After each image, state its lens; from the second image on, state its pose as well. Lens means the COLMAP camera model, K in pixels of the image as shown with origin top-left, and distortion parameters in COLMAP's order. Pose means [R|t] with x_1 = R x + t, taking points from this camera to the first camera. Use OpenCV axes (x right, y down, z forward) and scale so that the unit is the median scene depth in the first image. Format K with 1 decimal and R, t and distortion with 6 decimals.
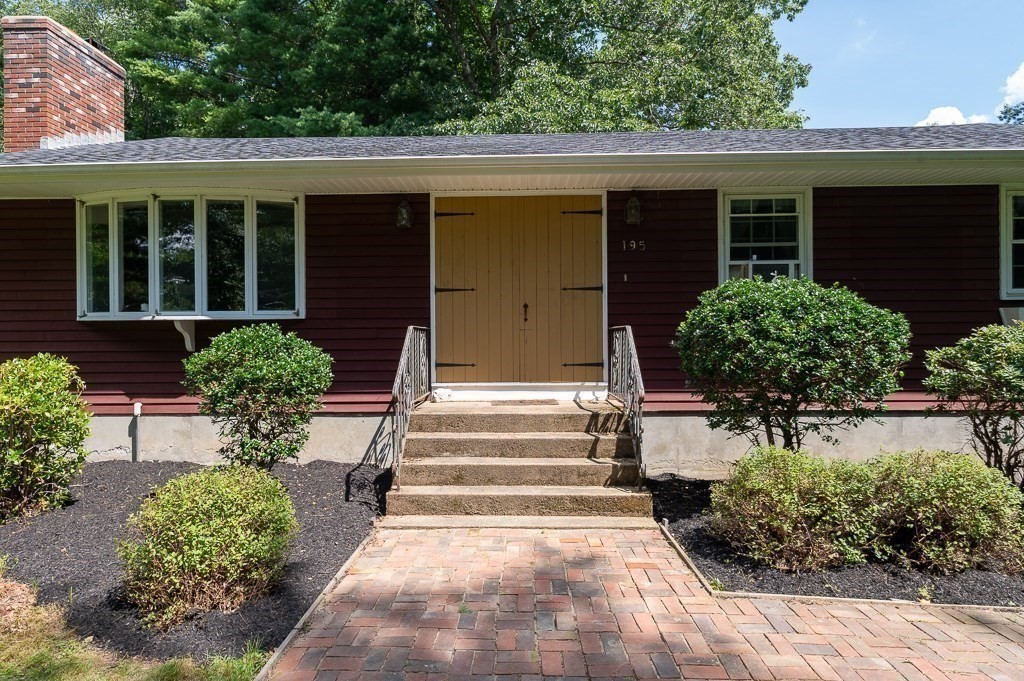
lens RADIAL K [[587.1, 0, 510.0], [0, 587.1, 337.5], [0, 0, 1]] dist [0.005291, 0.000138]
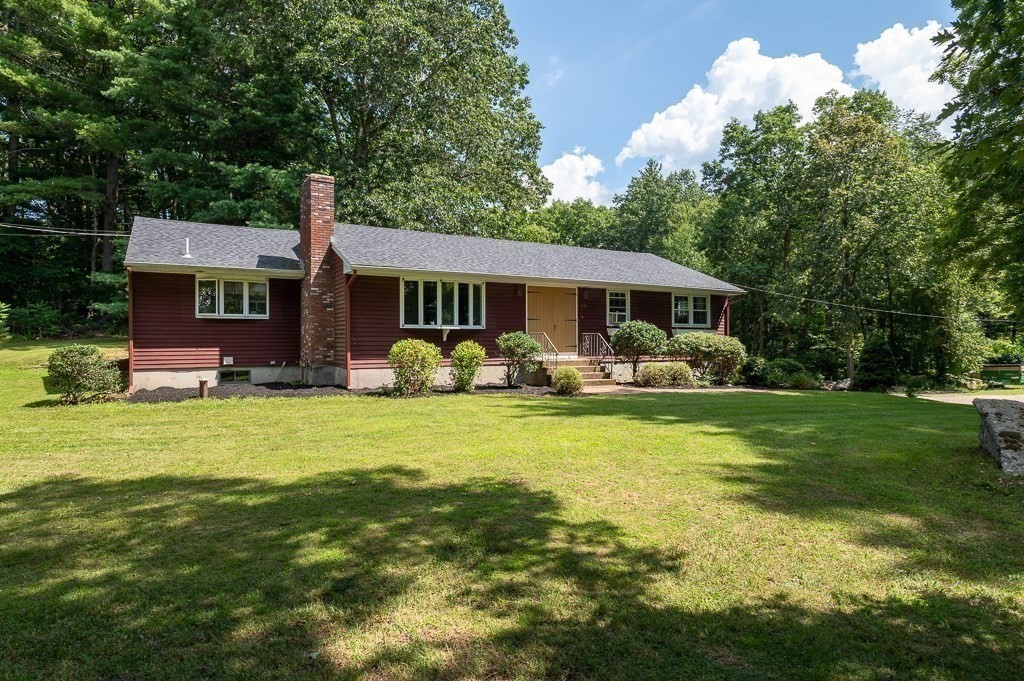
lens RADIAL K [[587.1, 0, 511.2], [0, 587.1, 341.2], [0, 0, 1]] dist [0.005291, 0.000138]
pose [[0.846215, 0.006643, 0.532801, -1.662188], [-0.005791, 0.999978, -0.003271, 0.031508], [-0.532811, -0.000318, 0.846234, -1.291492]]
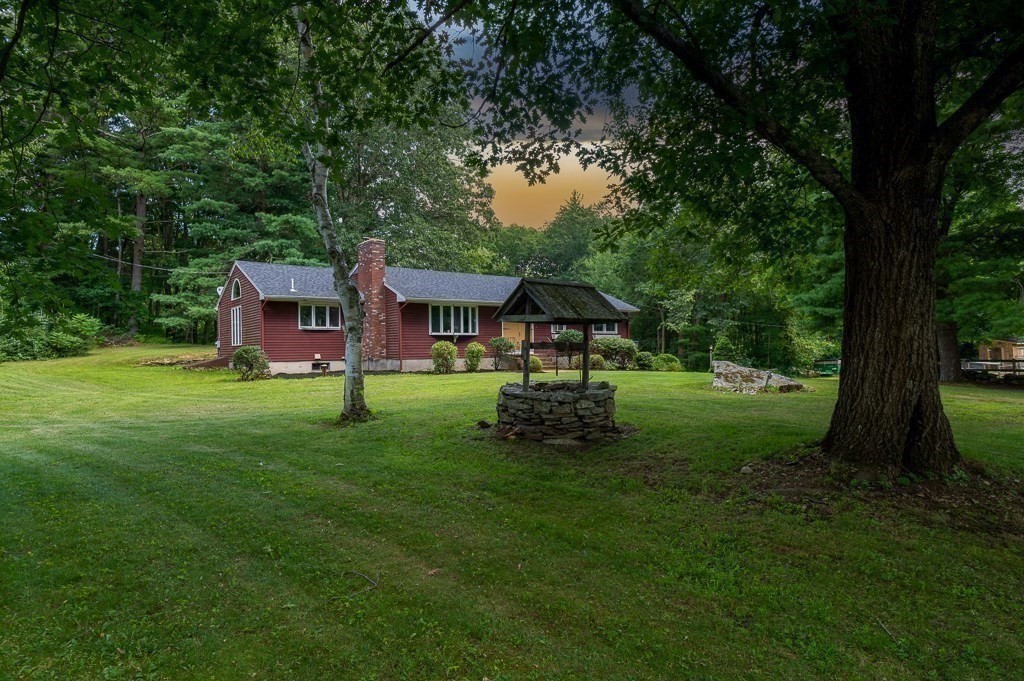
lens RADIAL K [[587.1, 0, 512.4], [0, 587.1, 342.4], [0, 0, 1]] dist [0.005291, 0.000138]
pose [[0.771955, 0.007038, 0.635638, -2.838374], [0.004087, 0.999863, -0.016036, 0.089031], [-0.635664, 0.014977, 0.771821, -2.393584]]
